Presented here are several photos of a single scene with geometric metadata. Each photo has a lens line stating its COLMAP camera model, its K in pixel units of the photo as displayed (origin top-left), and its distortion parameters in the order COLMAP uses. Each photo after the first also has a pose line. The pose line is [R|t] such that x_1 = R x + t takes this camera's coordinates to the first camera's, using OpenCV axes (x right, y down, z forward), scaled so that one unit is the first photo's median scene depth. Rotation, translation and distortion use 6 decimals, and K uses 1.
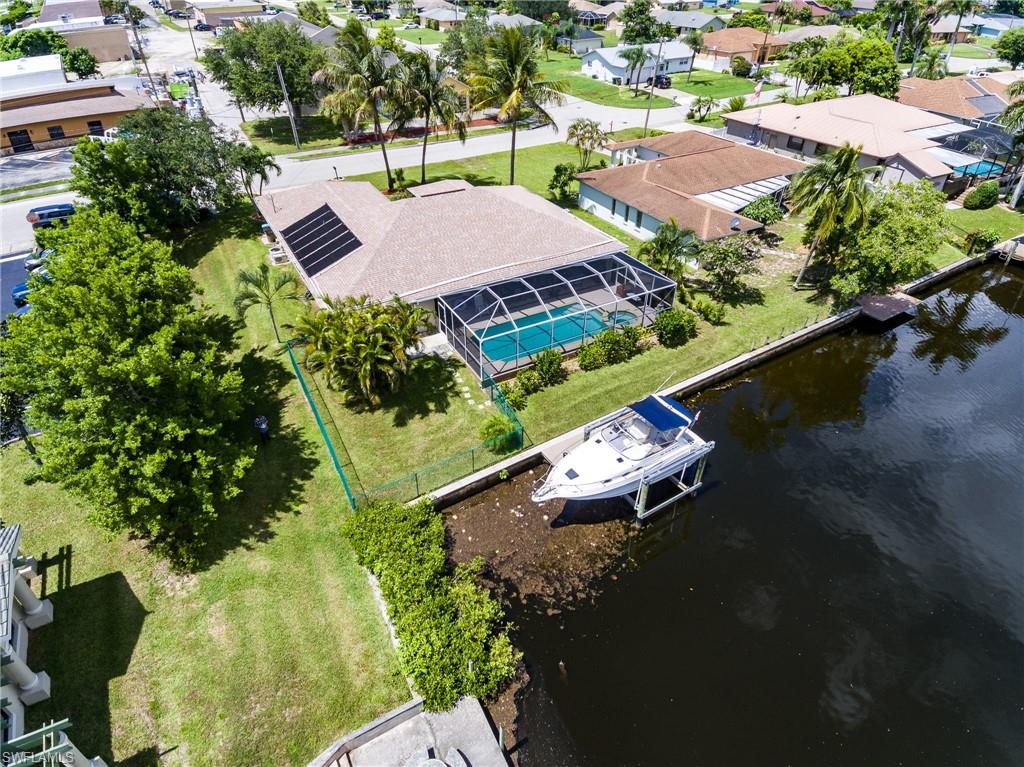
lens RADIAL K [[597.1, 0, 510.2], [0, 597.1, 388.0], [0, 0, 1]] dist [0.068483, -0.005311]
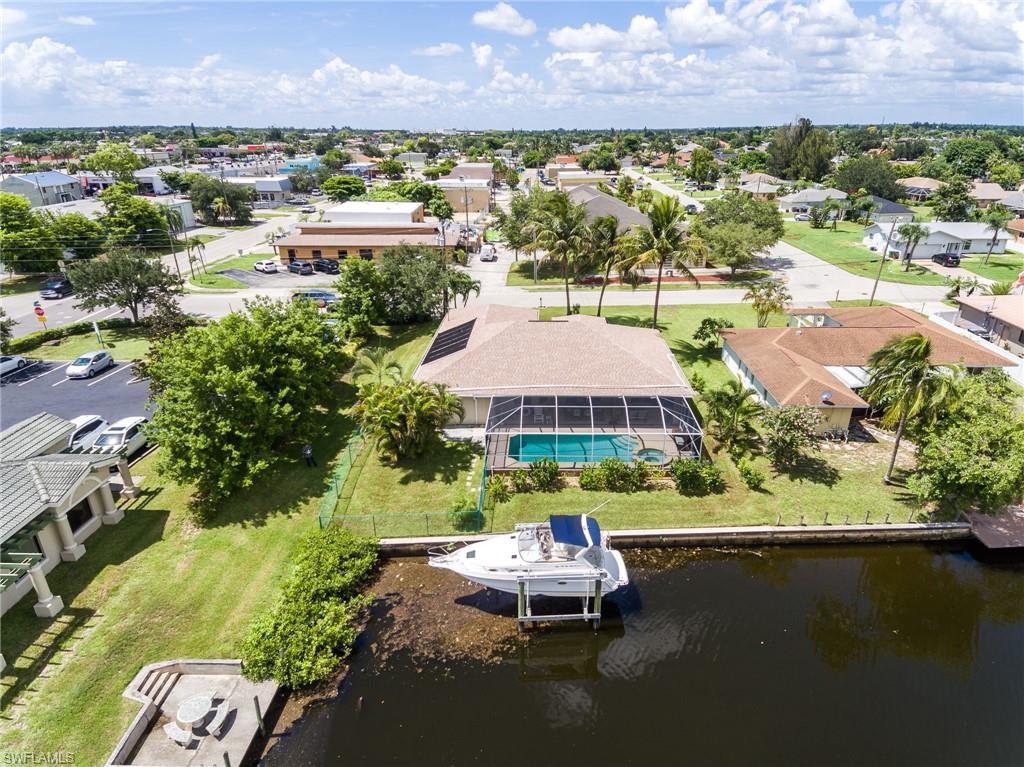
lens RADIAL K [[597.1, 0, 510.8], [0, 597.1, 375.4], [0, 0, 1]] dist [0.068483, -0.005311]
pose [[0.866829, 0.184323, -0.463284, 0.437647], [-0.289478, 0.942572, -0.166614, -0.004630], [0.405968, 0.278536, 0.870407, -0.034361]]
